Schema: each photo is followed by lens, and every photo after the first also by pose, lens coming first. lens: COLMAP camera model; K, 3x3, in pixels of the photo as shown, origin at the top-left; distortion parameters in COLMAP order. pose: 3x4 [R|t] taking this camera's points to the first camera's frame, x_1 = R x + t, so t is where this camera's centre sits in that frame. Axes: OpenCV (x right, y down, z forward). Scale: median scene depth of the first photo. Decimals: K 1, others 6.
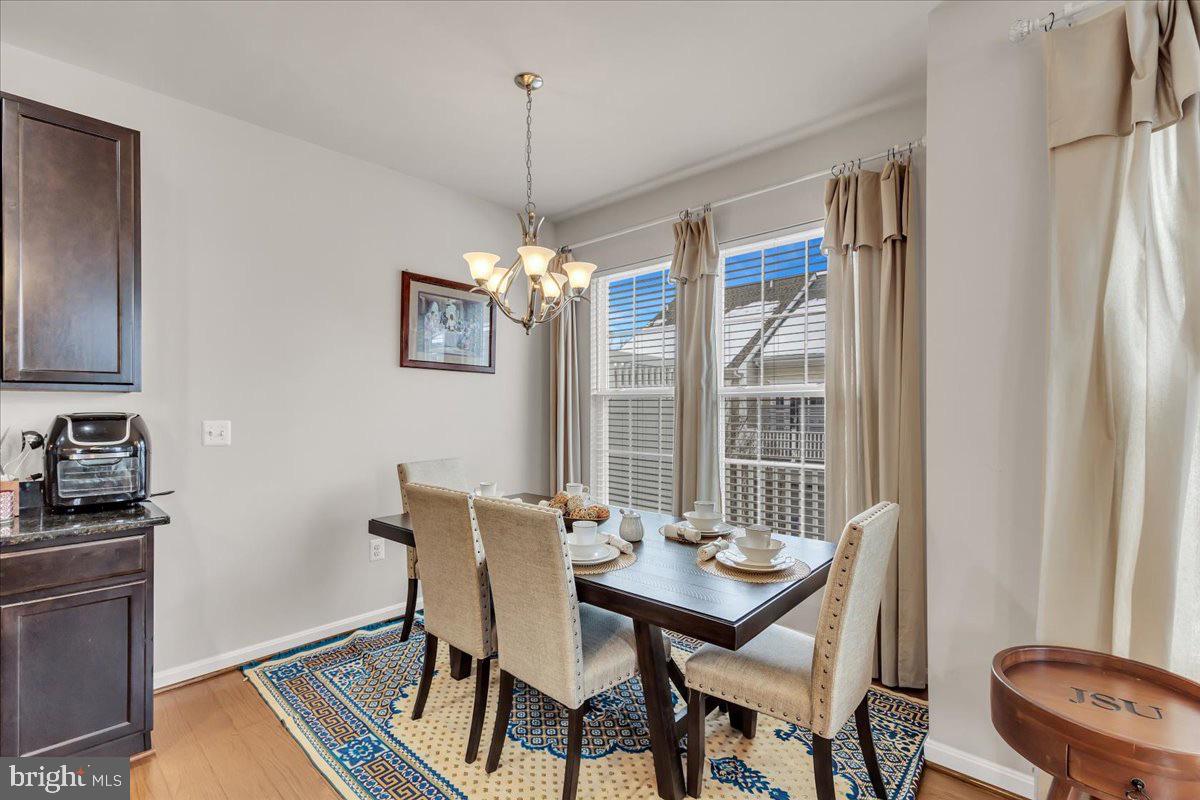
lens RADIAL K [[550.6, 0, 604.1], [0, 550.6, 406.5], [0, 0, 1]] dist [-0.000272, -0.000002]
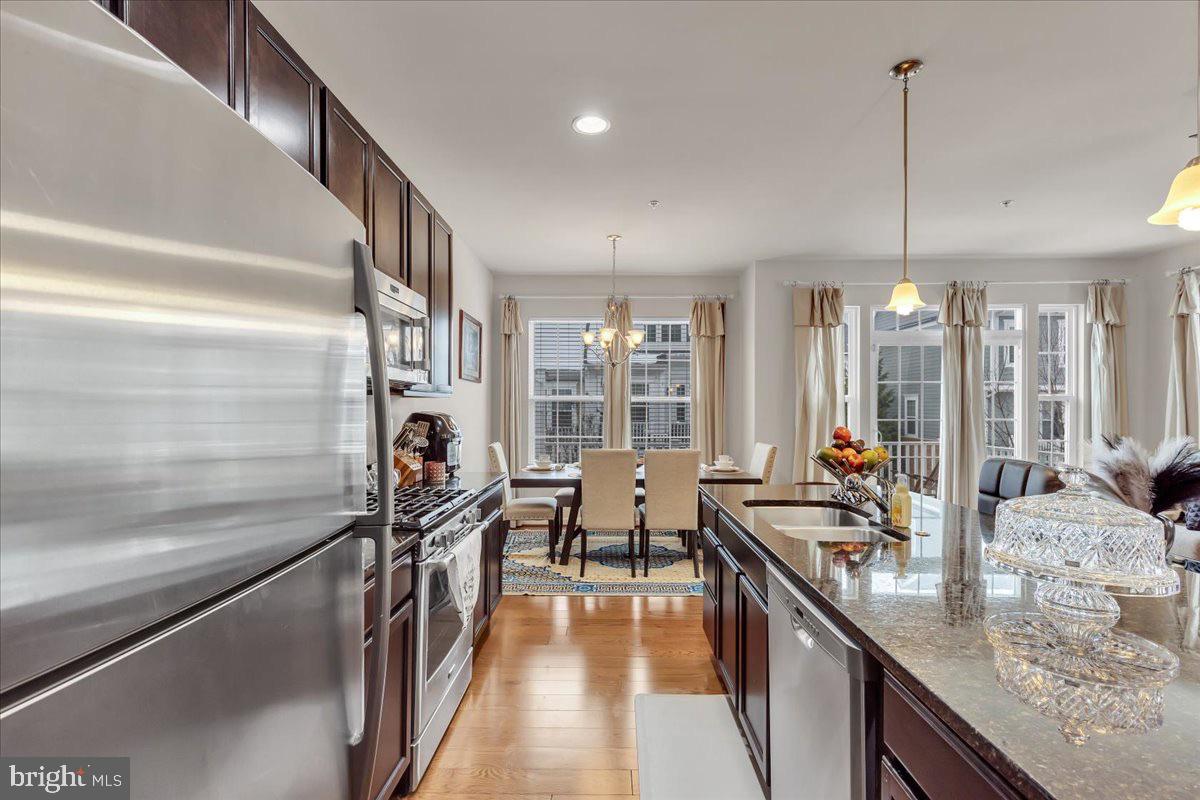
lens RADIAL K [[550.6, 0, 604.1], [0, 550.6, 406.5], [0, 0, 1]] dist [-0.000272, -0.000002]
pose [[0.759250, 0.011825, 0.650691, -1.529559], [-0.019349, 0.999803, 0.004408, -0.022991], [-0.650511, -0.015936, 0.759329, -0.466350]]
